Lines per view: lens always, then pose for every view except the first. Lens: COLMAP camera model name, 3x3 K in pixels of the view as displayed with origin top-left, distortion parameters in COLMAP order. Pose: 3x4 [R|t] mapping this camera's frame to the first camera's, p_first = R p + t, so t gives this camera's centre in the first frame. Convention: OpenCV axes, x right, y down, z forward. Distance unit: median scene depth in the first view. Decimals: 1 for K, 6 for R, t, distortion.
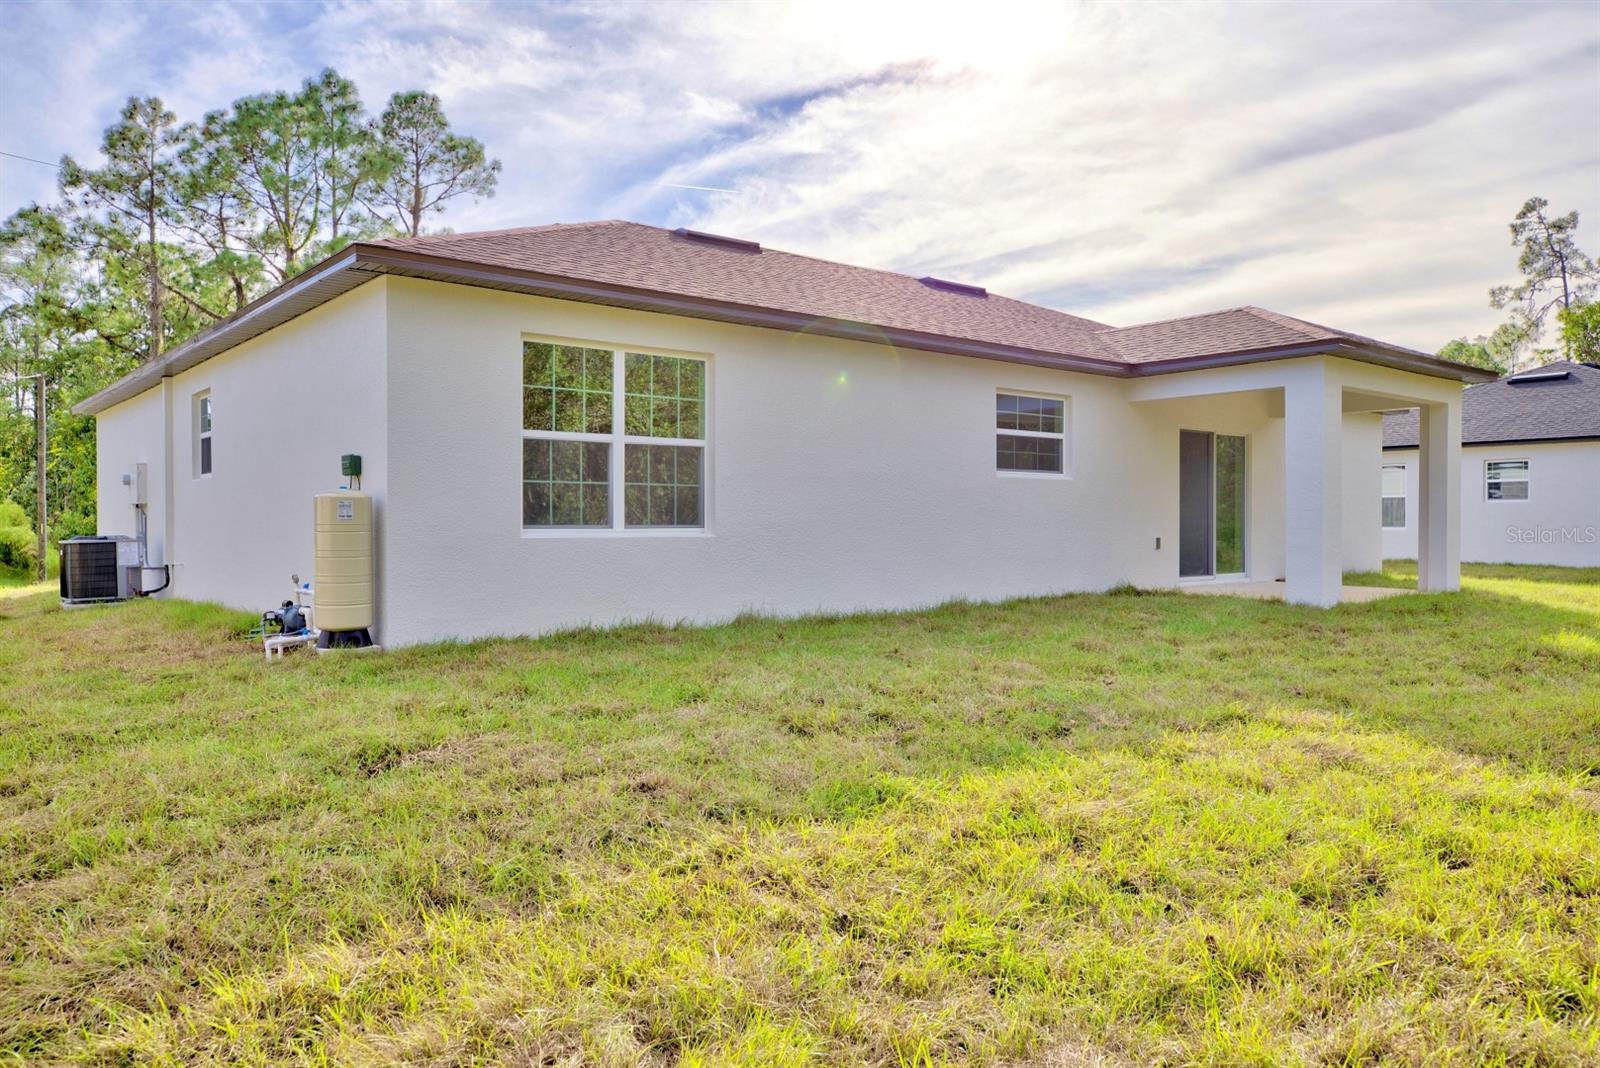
lens RADIAL K [[1159.9, 0, 800.9], [0, 1159.9, 532.4], [0, 0, 1]] dist [-0.003486, -0.000709]
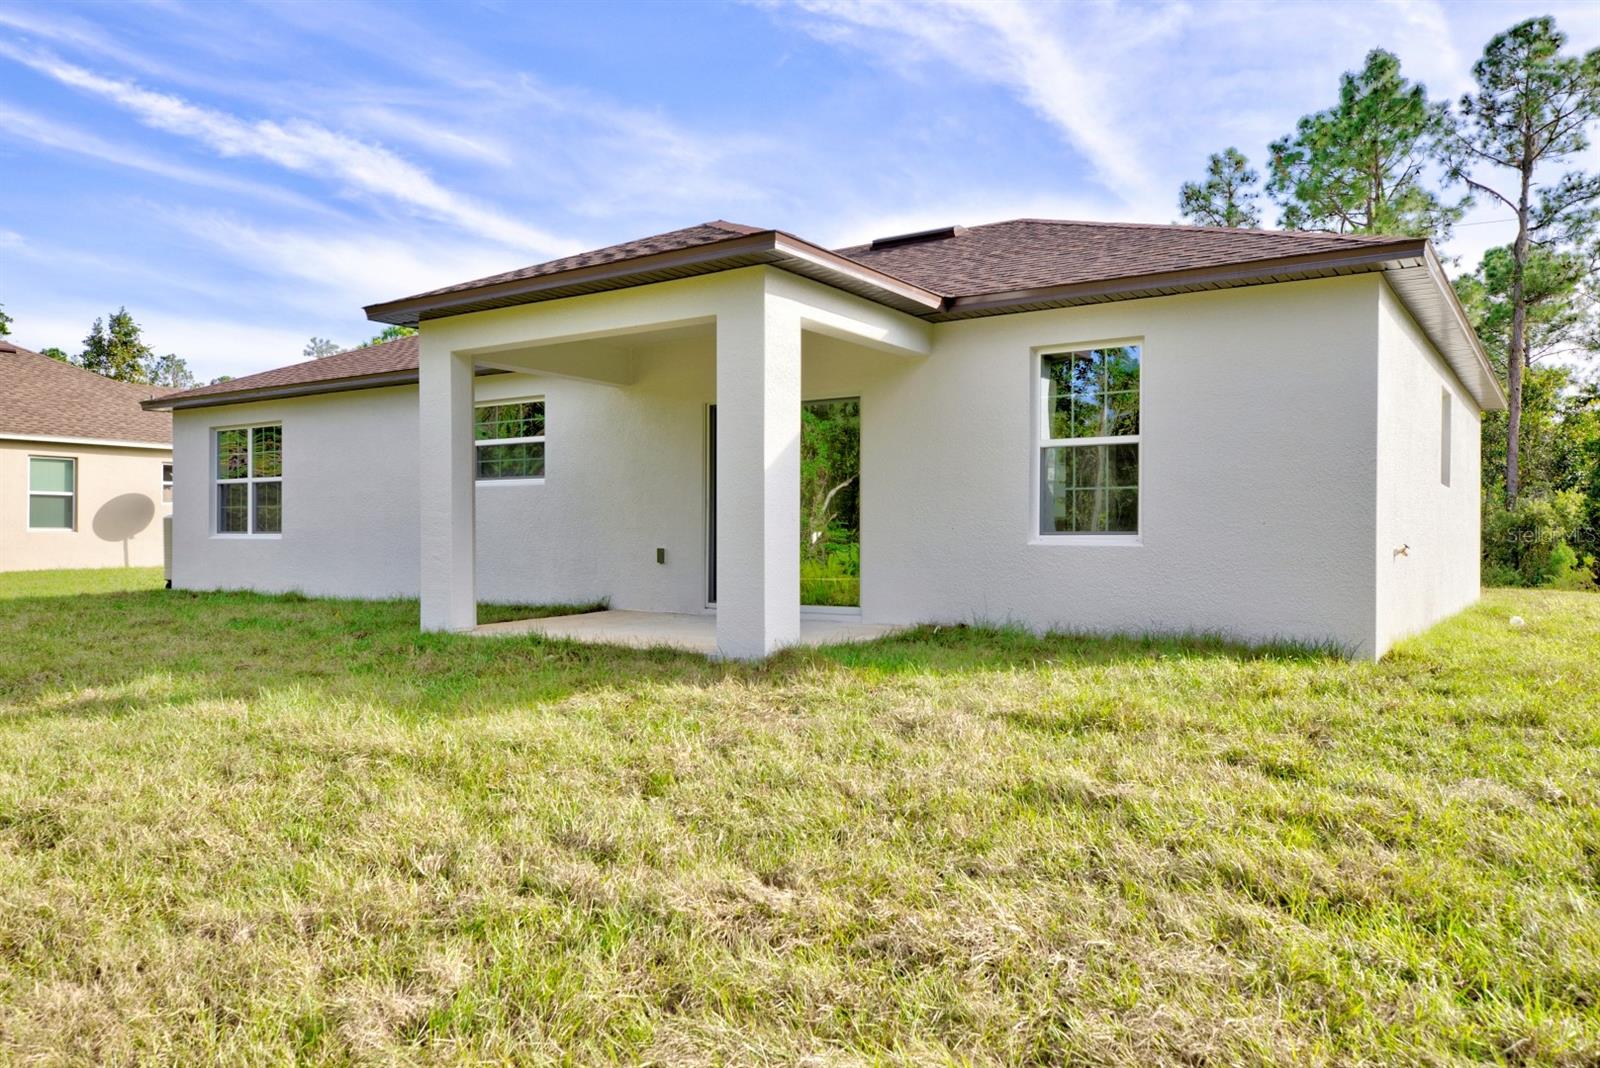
lens RADIAL K [[1159.9, 0, 800.6], [0, 1159.9, 539.2], [0, 0, 1]] dist [-0.003486, -0.000709]
pose [[0.291173, 0.000026, -0.956670, 1.234266], [-0.004024, 0.999991, -0.001197, 0.002918], [0.956662, 0.004199, 0.291171, 0.930436]]
